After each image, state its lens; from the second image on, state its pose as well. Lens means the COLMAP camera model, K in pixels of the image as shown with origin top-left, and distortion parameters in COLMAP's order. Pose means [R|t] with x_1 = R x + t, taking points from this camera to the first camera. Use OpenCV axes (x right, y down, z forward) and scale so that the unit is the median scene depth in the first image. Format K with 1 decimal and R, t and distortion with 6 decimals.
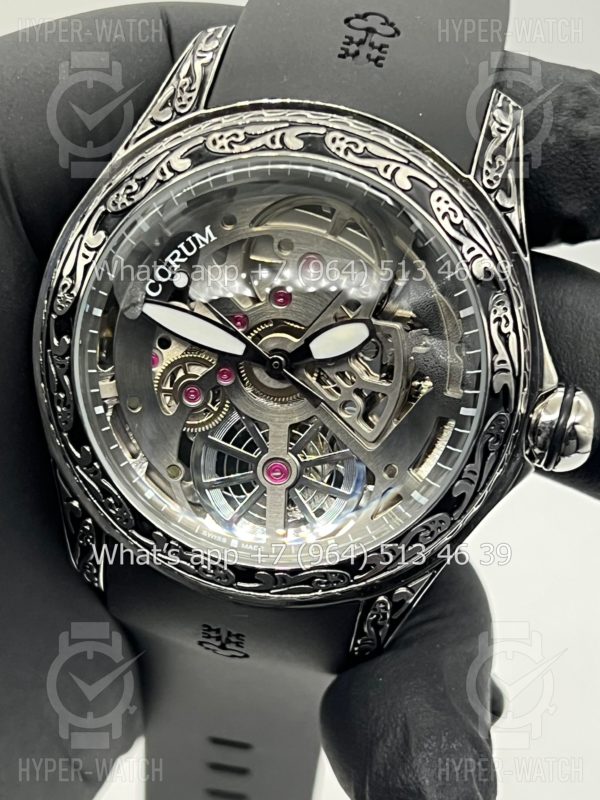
lens RADIAL K [[1968.1, 0, 300.0], [0, 1968.1, 400.0], [0, 0, 1]] dist [0.231957, -0.787144]
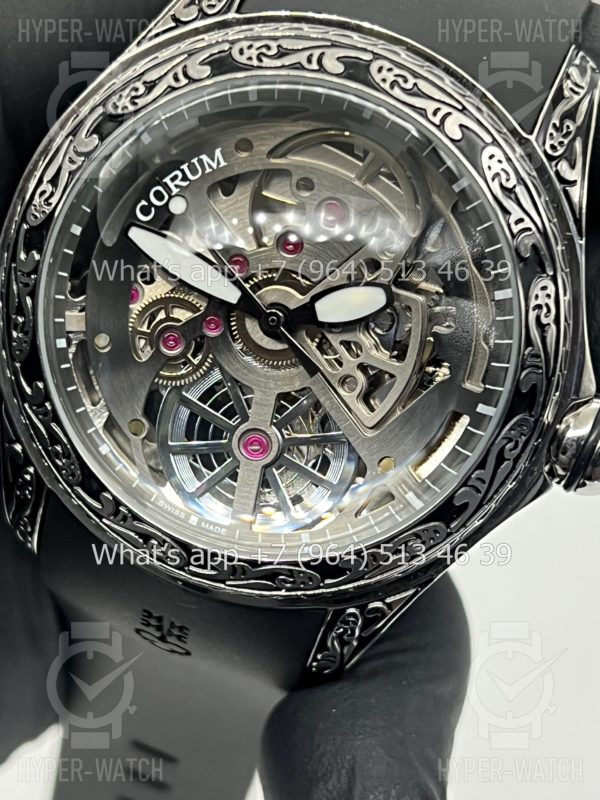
lens RADIAL K [[1968.1, 0, 300.0], [0, 1968.1, 400.0], [0, 0, 1]] dist [0.231957, -0.787144]
pose [[0.988288, 0.152573, 0.003015, 0.002036], [-0.152535, 0.988246, -0.010134, 0.022865], [-0.004525, 0.009555, 0.999944, 0.143576]]
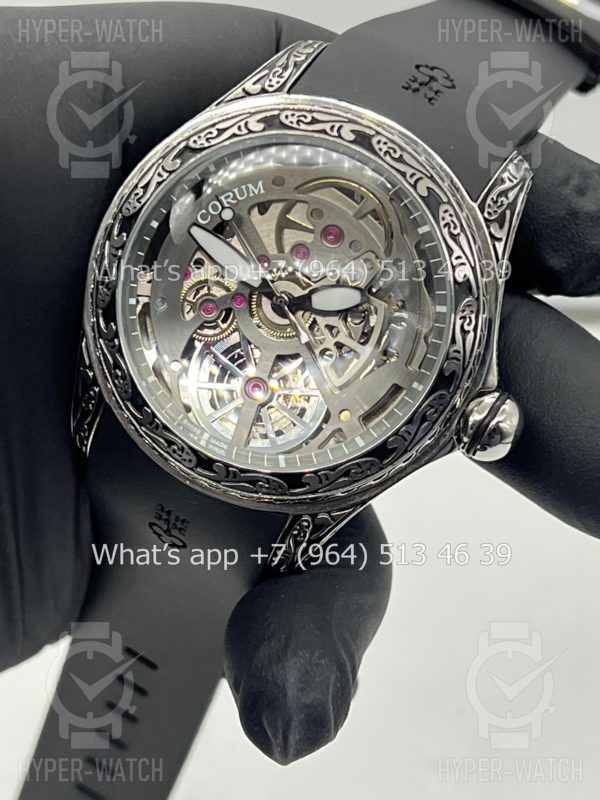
lens RADIAL K [[1968.1, 0, 300.0], [0, 1968.1, 400.0], [0, 0, 1]] dist [0.231957, -0.787144]
pose [[0.955382, 0.294400, -0.023957, 0.046376], [-0.295265, 0.949686, -0.104478, 0.164063], [-0.008006, 0.106890, 0.994239, -0.216458]]
